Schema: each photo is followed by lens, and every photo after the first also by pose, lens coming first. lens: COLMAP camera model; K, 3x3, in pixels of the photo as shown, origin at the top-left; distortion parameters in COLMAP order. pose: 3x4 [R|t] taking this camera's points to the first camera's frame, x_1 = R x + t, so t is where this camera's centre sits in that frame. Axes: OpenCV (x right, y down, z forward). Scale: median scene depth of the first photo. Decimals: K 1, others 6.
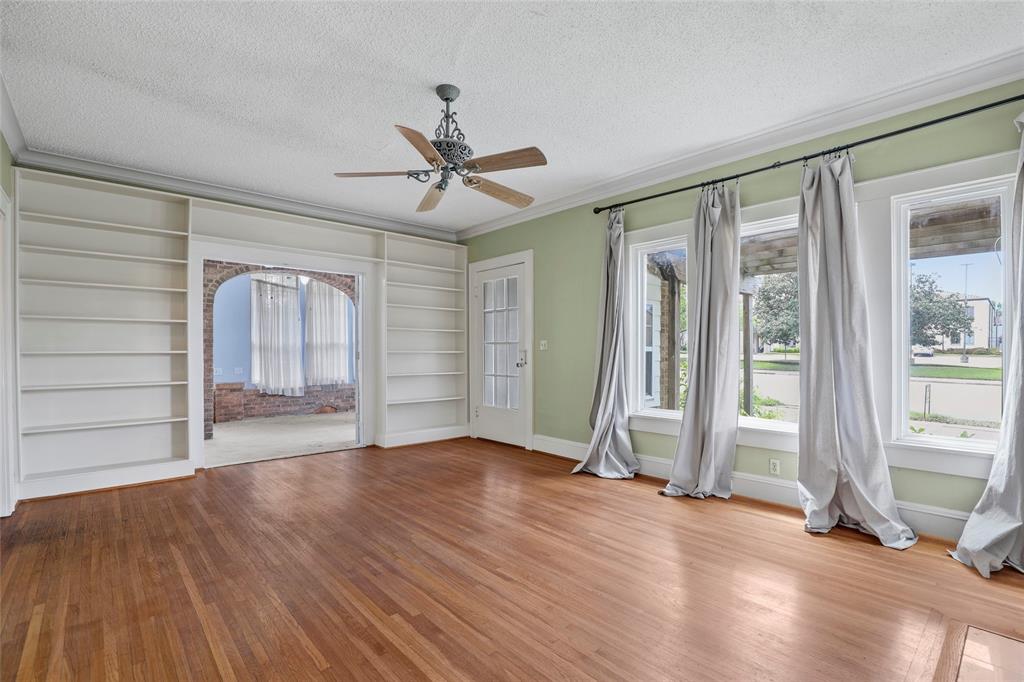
lens RADIAL K [[473.9, 0, 514.3], [0, 473.9, 346.3], [0, 0, 1]] dist [-0.001566, 0.000058]
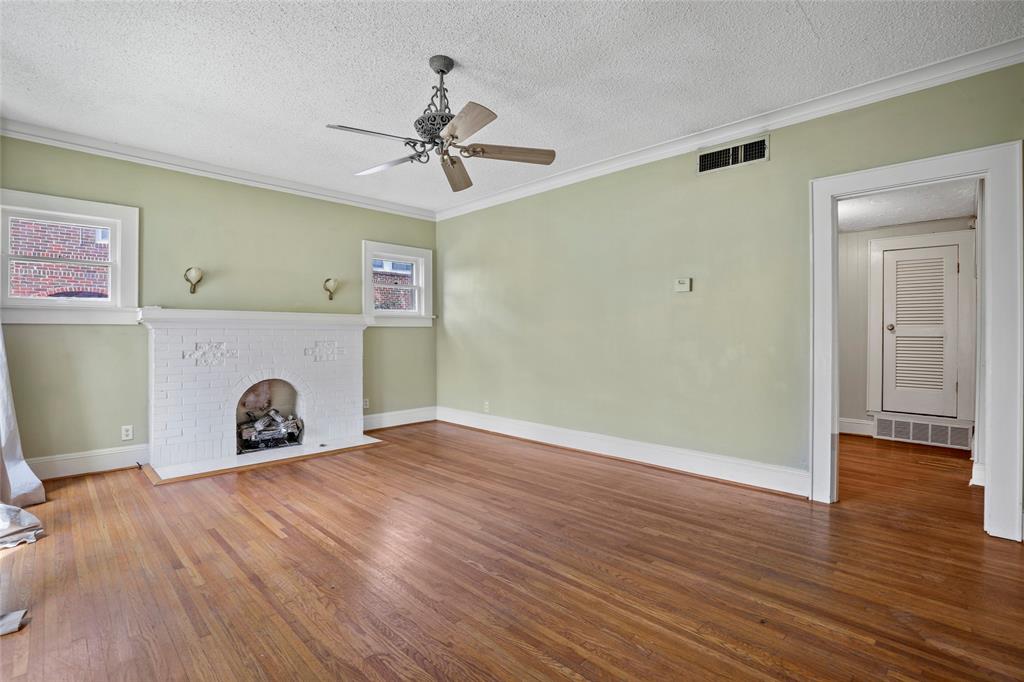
lens RADIAL K [[473.9, 0, 514.3], [0, 473.9, 346.3], [0, 0, 1]] dist [-0.001566, 0.000058]
pose [[-0.998444, 0.003555, -0.055644, -0.233485], [0.003131, 0.999965, 0.007698, 0.026485], [0.055670, 0.007512, -0.998421, 1.969204]]
